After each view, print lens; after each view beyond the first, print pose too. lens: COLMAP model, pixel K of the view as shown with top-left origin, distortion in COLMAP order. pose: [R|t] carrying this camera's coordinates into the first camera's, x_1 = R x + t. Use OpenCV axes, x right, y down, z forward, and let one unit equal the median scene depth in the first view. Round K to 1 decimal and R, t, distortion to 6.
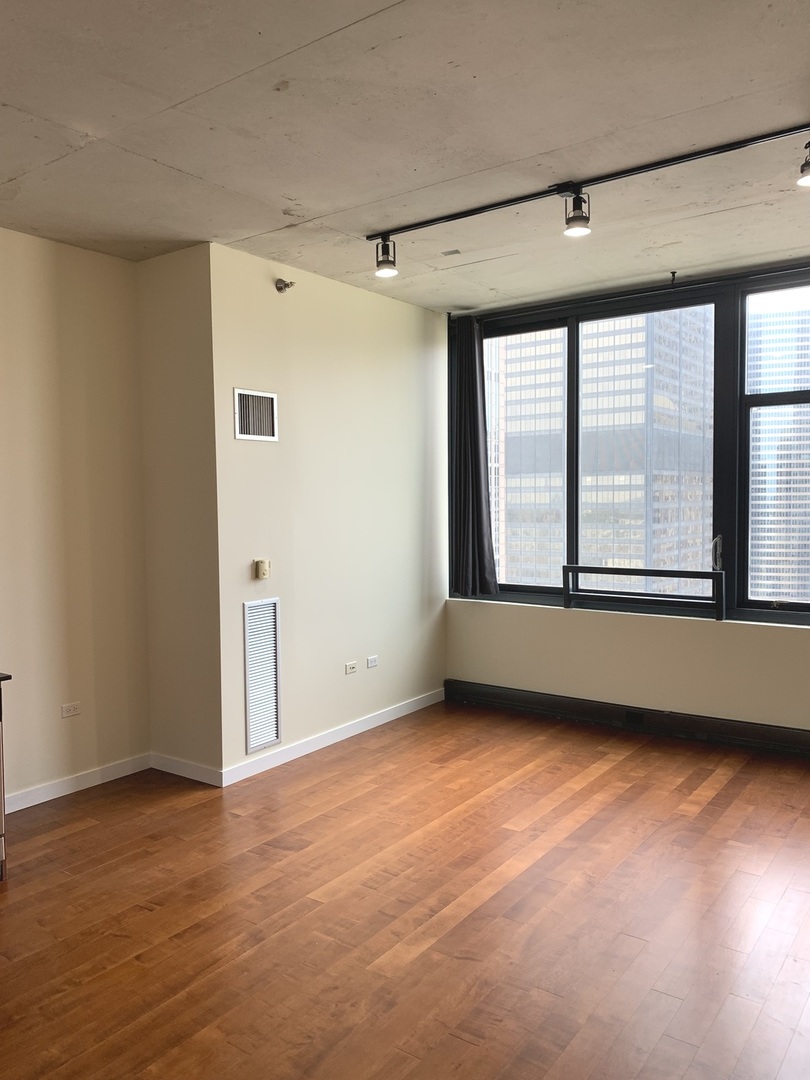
lens RADIAL K [[824.5, 0, 407.3], [0, 824.5, 519.8], [0, 0, 1]] dist [0.011739, -0.003227]
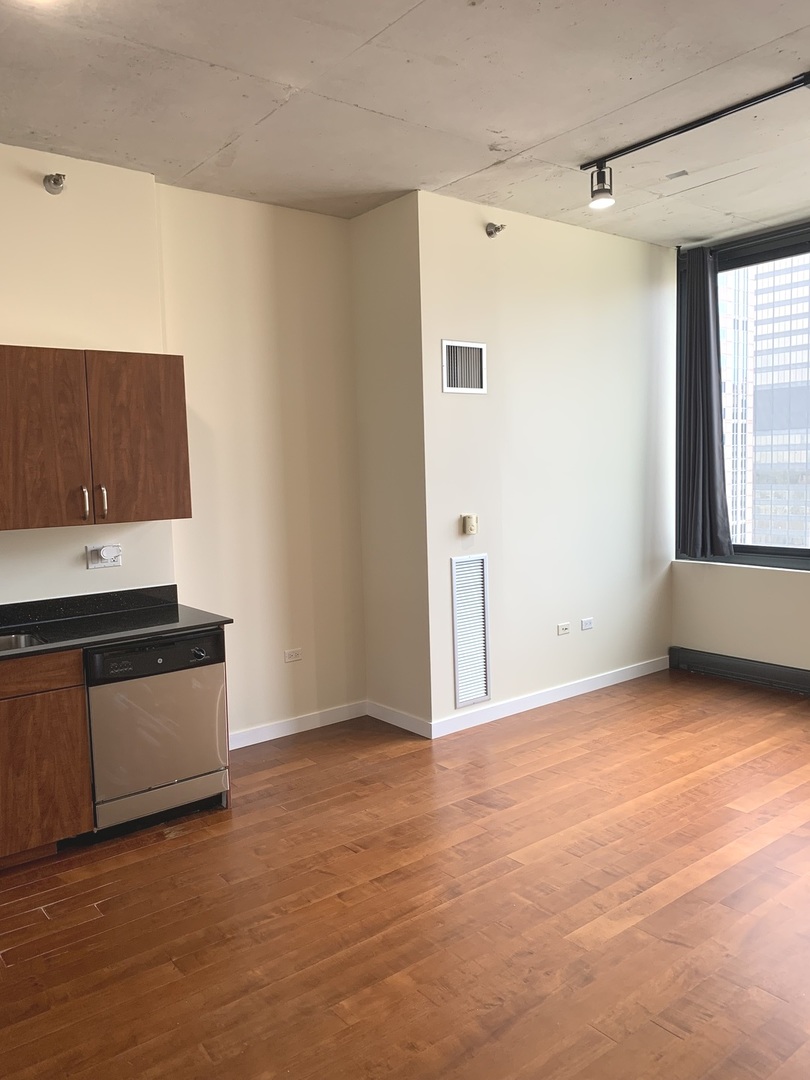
lens RADIAL K [[827.9, 0, 409.9], [0, 827.9, 524.2], [0, 0, 1]] dist [0.021804, -0.013470]
pose [[0.962864, 0.005877, -0.269924, 0.021062], [0.007486, 0.998797, 0.048453, 0.012016], [0.269884, -0.048674, 0.961662, 0.033369]]
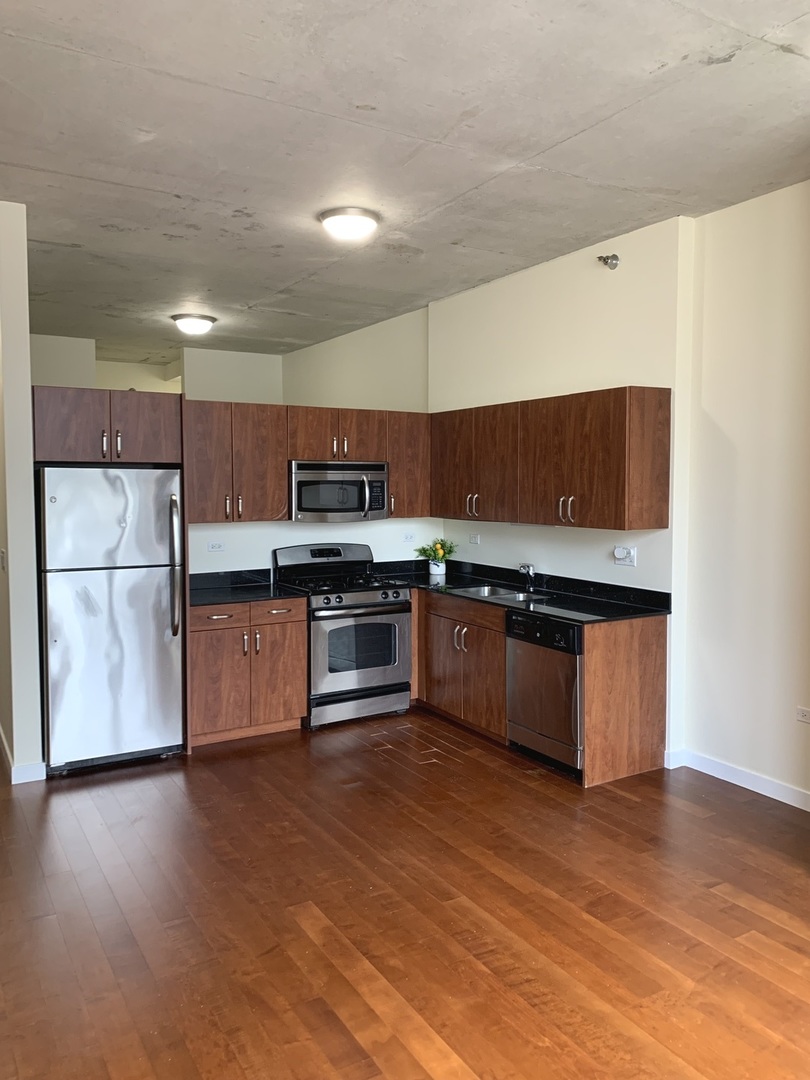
lens RADIAL K [[825.6, 0, 405.6], [0, 825.6, 525.8], [0, 0, 1]] dist [0.027509, -0.025843]
pose [[-0.396841, 0.067183, -0.915425, 0.532687], [-0.017707, 0.996572, 0.080815, -0.032074], [0.917717, 0.048280, -0.394291, 0.920480]]
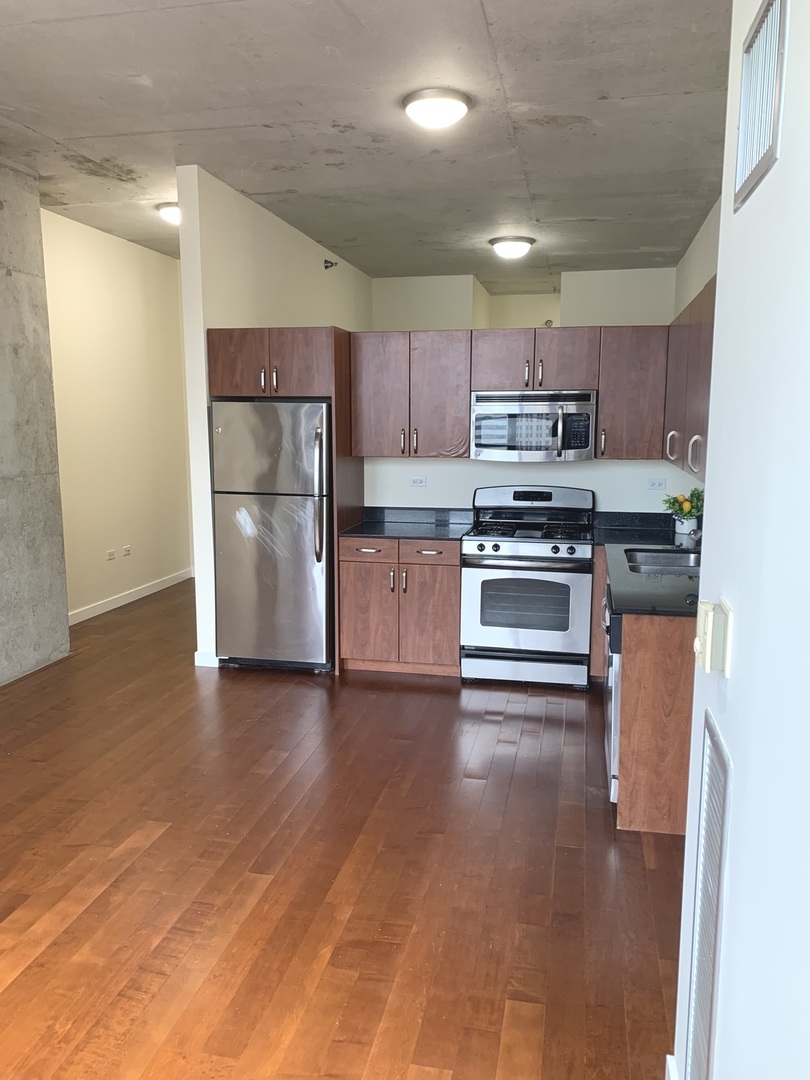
lens RADIAL K [[821.7, 0, 401.8], [0, 821.7, 540.2], [0, 0, 1]] dist [0.063264, -0.087260]
pose [[-0.917618, 0.074978, -0.390327, 0.046465], [0.003038, 0.983340, 0.181750, -0.031891], [0.397452, 0.165591, -0.902558, 1.262635]]
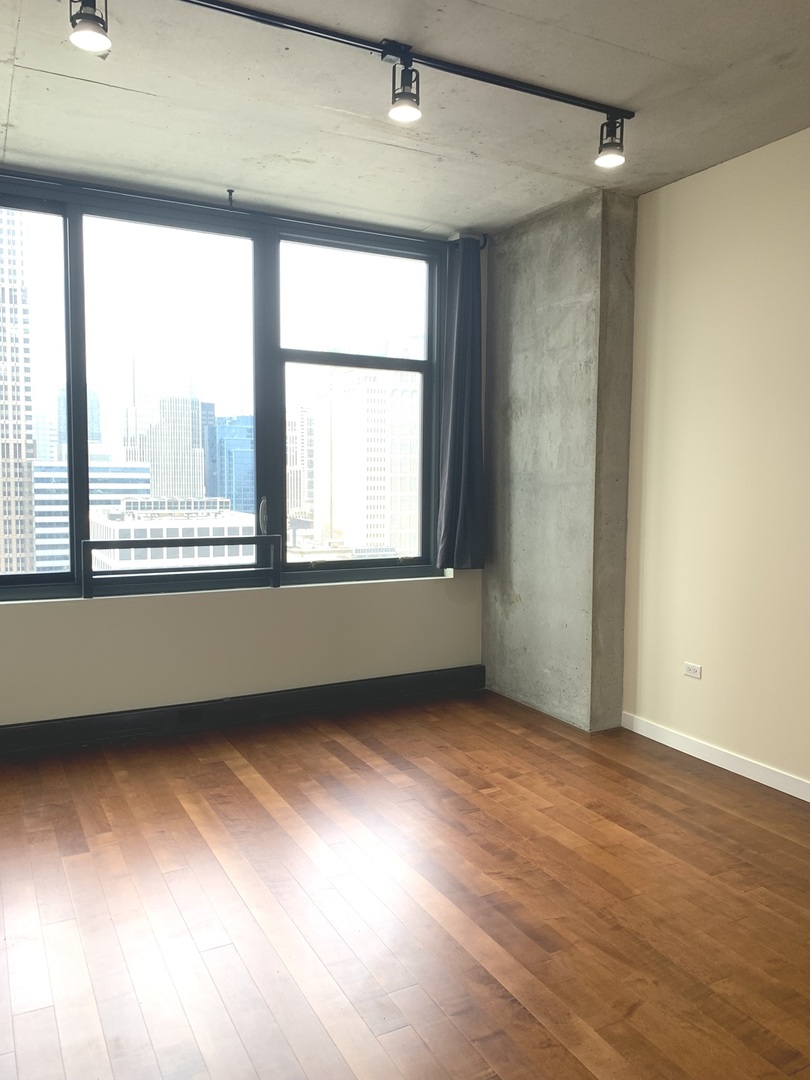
lens RADIAL K [[821.7, 0, 401.8], [0, 821.7, 540.2], [0, 0, 1]] dist [0.063264, -0.087260]
pose [[0.446655, -0.057192, 0.892876, -0.440782], [0.010275, 0.998217, 0.058800, 0.015772], [-0.894647, -0.017088, 0.446446, 0.516499]]
